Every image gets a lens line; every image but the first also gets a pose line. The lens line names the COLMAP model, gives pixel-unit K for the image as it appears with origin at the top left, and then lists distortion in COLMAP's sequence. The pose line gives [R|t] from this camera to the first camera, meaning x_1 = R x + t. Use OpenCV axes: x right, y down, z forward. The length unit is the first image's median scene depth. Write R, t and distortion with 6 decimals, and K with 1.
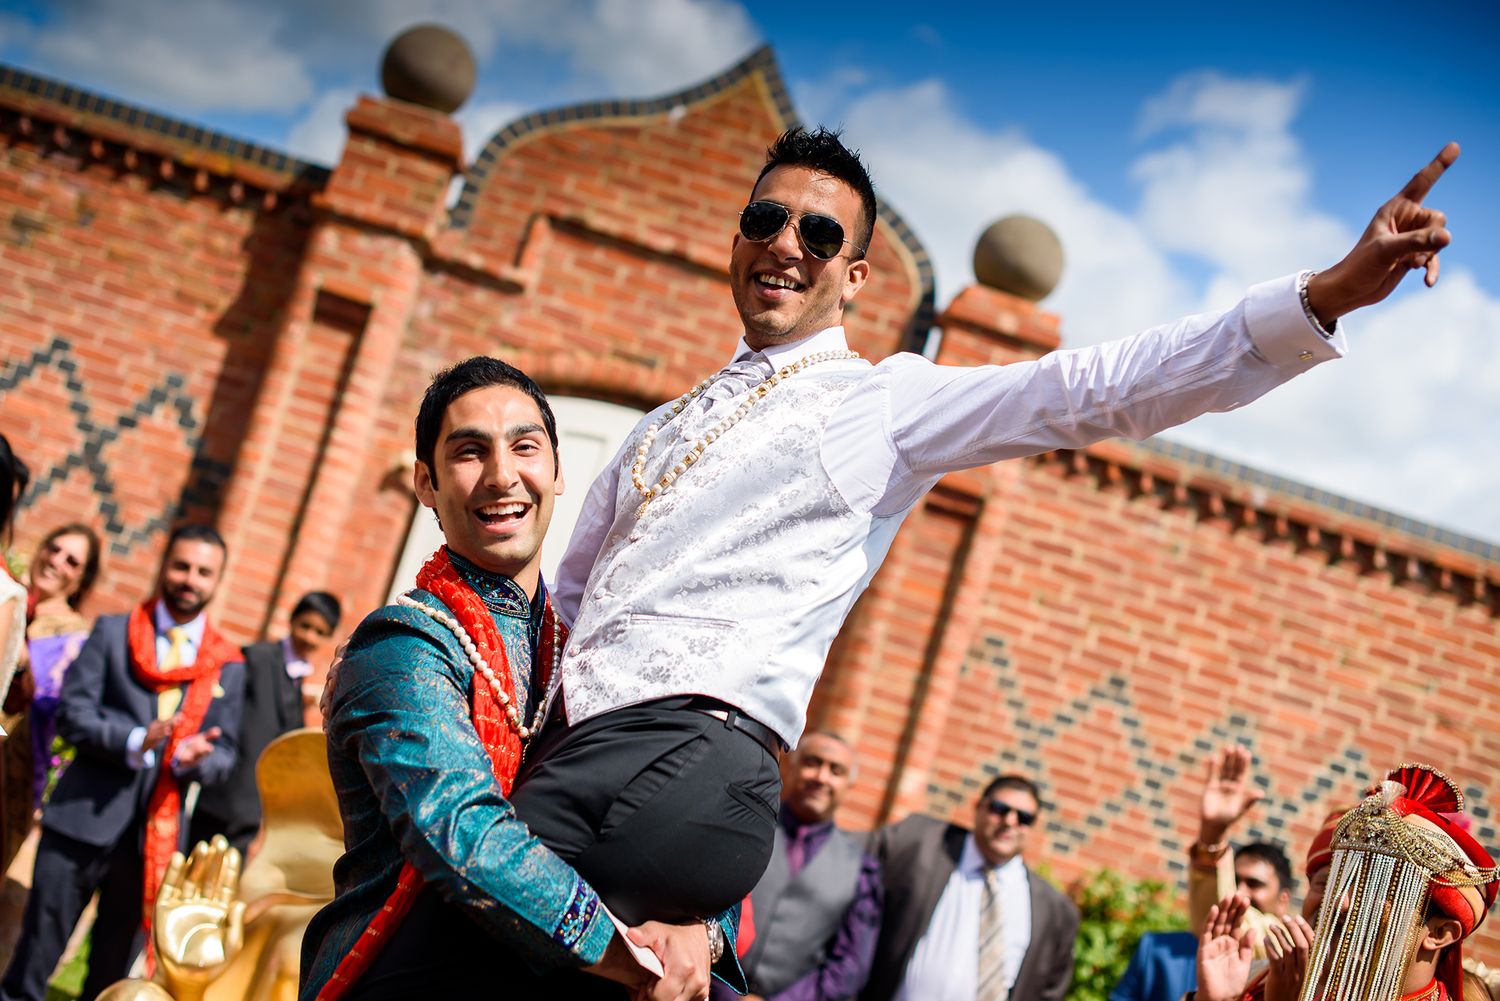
lens RADIAL K [[2245.8, 0, 751.2], [0, 2245.8, 499.1], [0, 0, 1]] dist [-0.109310, 0.000000]
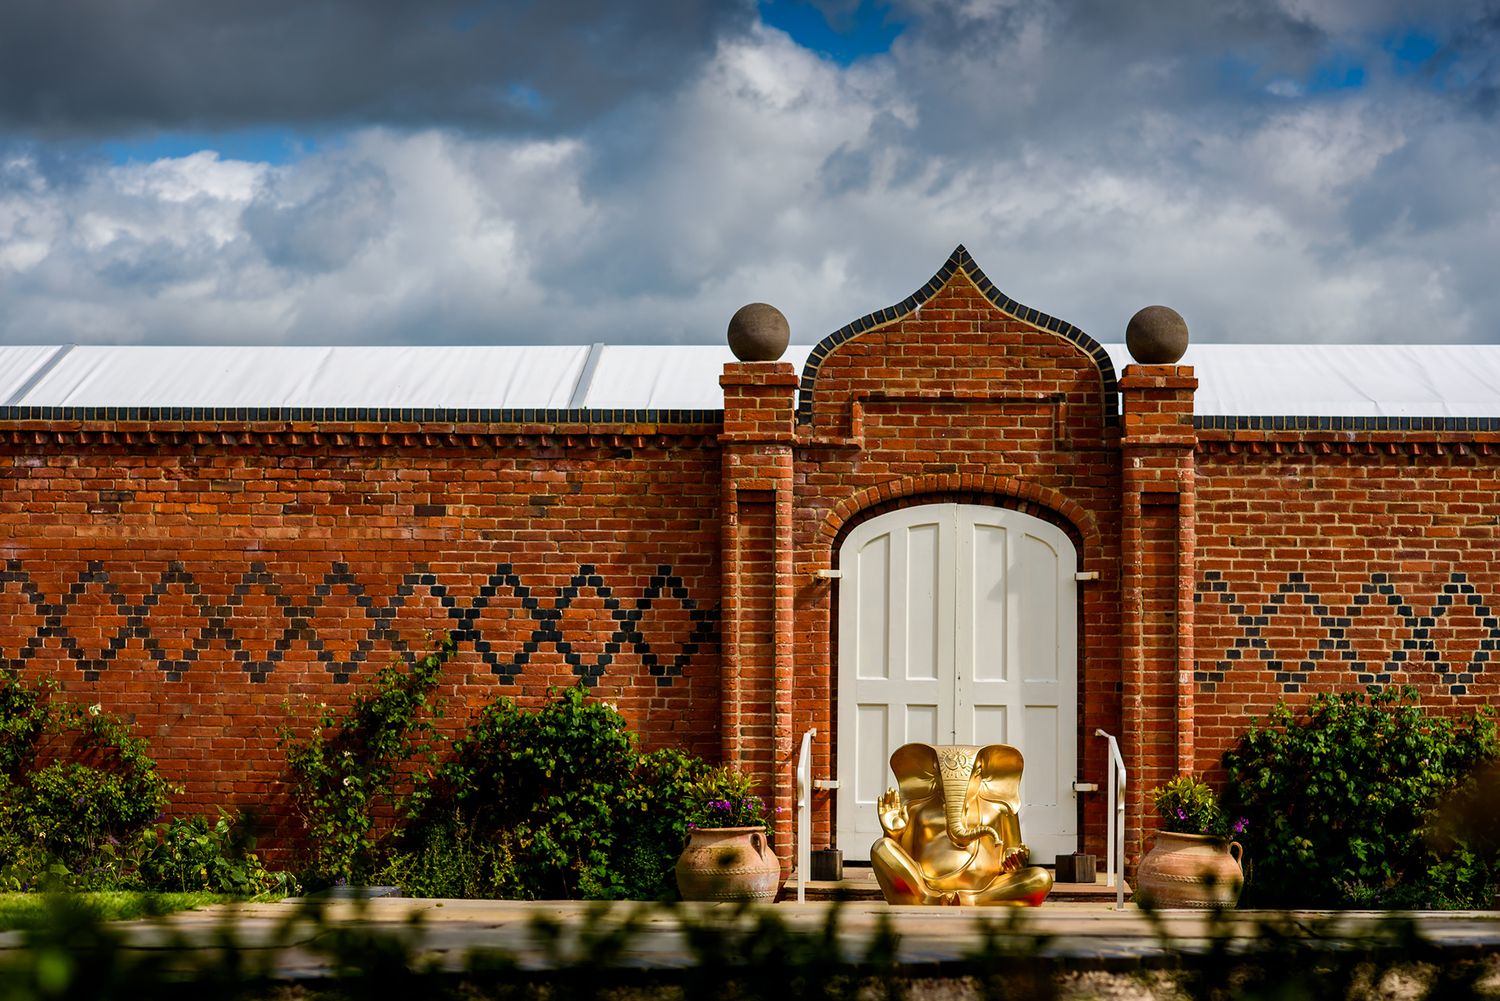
lens RADIAL K [[3854.5, 0, 747.2], [0, 3854.5, 500.0], [0, 0, 1]] dist [-0.147721, 0.000000]
pose [[0.951569, -0.292784, -0.093776, 0.066580], [0.297970, 0.953426, 0.046830, -0.209336], [0.075697, -0.072504, 0.994491, -1.691812]]
